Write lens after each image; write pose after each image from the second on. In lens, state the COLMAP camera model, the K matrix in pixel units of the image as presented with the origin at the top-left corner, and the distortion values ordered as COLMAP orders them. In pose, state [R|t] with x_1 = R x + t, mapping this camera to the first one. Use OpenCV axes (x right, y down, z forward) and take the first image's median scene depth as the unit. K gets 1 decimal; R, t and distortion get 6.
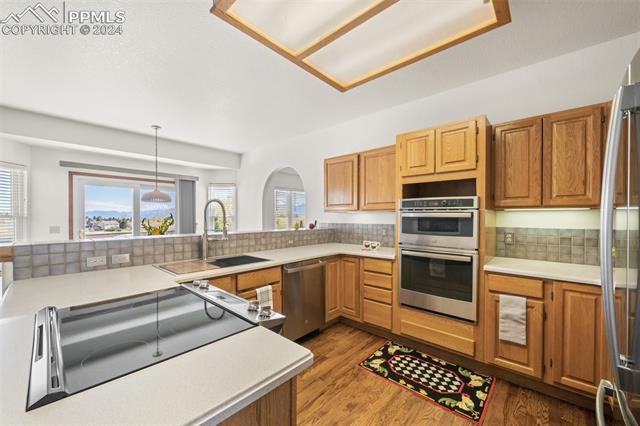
lens RADIAL K [[253.8, 0, 317.7], [0, 253.8, 216.2], [0, 0, 1]] dist [0.003113, -0.000038]
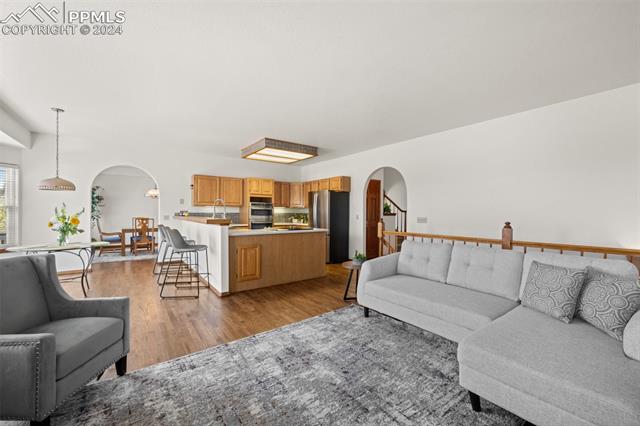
lens RADIAL K [[253.8, 0, 319.9], [0, 253.8, 214.1], [0, 0, 1]] dist [0.003113, -0.000038]
pose [[0.169190, -0.004677, 0.985572, -2.078184], [-0.002112, 0.999985, 0.005108, 0.037777], [-0.985581, -0.002946, 0.169177, -0.142354]]
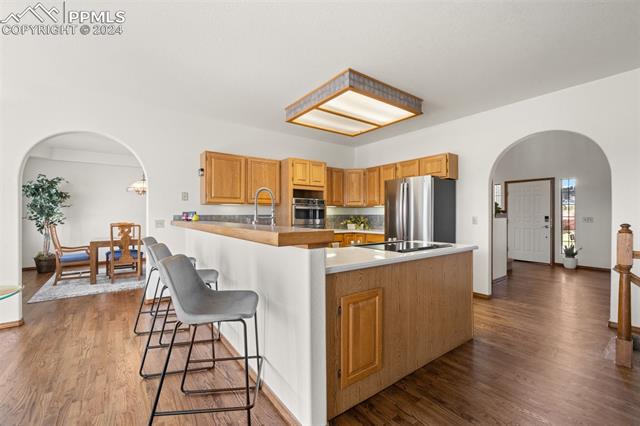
lens RADIAL K [[272.7, 0, 321.6], [0, 272.7, 214.9], [0, 0, 1]] dist [0.004215, 0.000060]
pose [[0.175182, -0.000439, 0.984536, -1.334077], [0.005552, 0.999984, -0.000542, 0.042262], [-0.984520, 0.005561, 0.175182, 0.507360]]
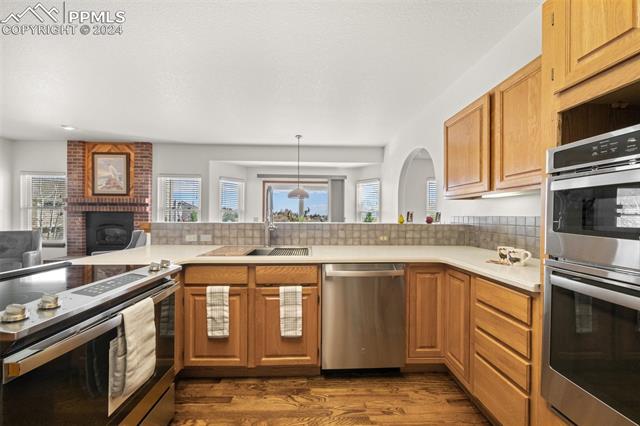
lens RADIAL K [[228.0, 0, 319.4], [0, 228.0, 214.3], [0, 0, 1]] dist [-0.001452, 0.000103]
pose [[0.694421, -0.002424, -0.719565, 0.323672], [-0.003475, 0.999971, -0.006722, 0.041488], [0.719561, 0.007168, 0.694392, 0.463507]]
